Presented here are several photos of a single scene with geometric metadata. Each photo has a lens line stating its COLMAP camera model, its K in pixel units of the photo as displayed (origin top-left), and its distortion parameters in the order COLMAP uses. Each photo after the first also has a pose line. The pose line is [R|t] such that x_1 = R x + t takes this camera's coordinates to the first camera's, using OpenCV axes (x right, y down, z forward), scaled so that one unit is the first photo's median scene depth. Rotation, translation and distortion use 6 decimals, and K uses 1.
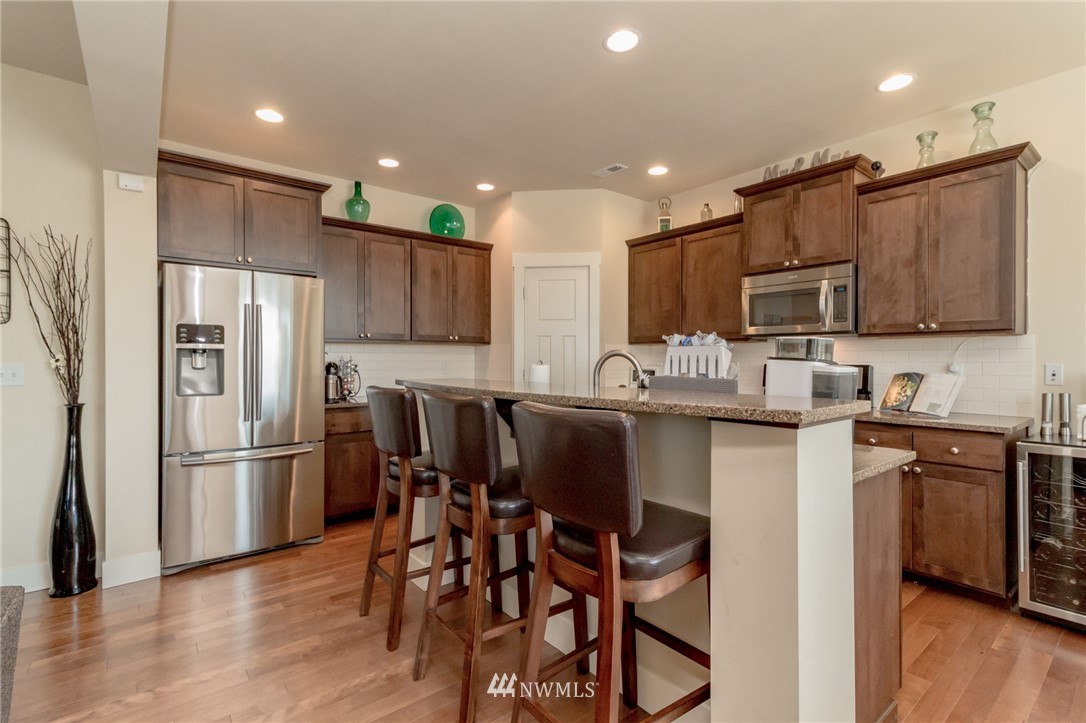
lens RADIAL K [[496.5, 0, 542.3], [0, 496.5, 360.2], [0, 0, 1]] dist [0.015622, -0.002890]
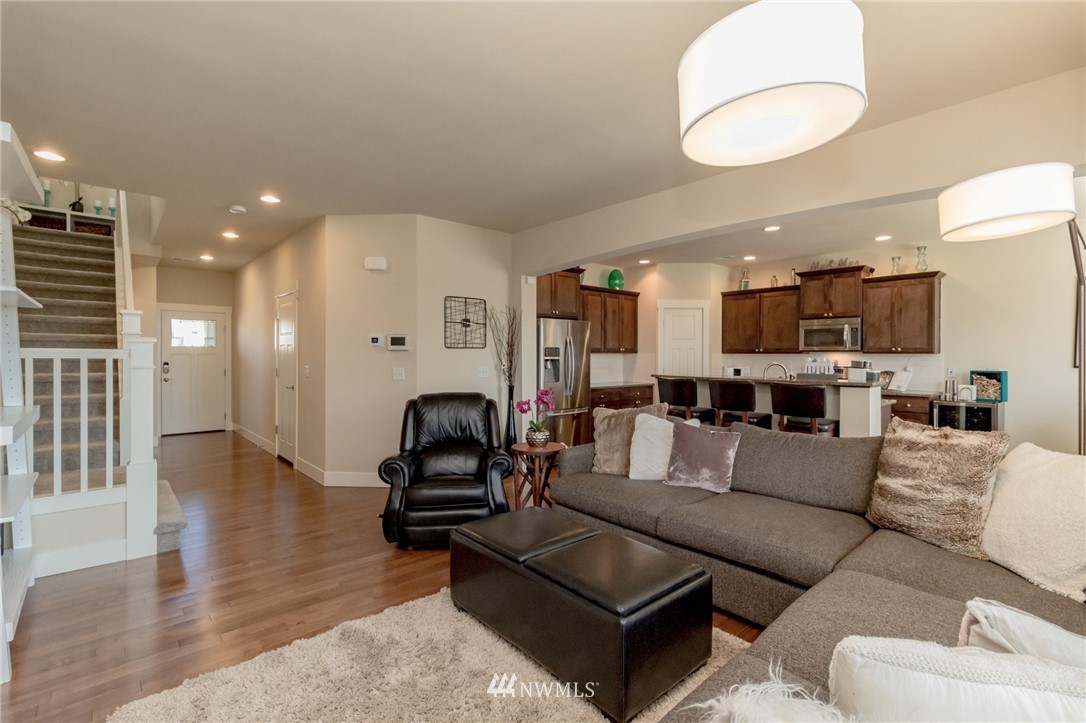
lens RADIAL K [[496.5, 0, 538.2], [0, 496.5, 357.8], [0, 0, 1]] dist [0.015622, -0.002890]
pose [[0.998498, 0.001753, 0.054767, -0.829782], [-0.002018, 0.999986, 0.004794, -0.037401], [-0.054758, -0.004897, 0.998488, -0.995153]]
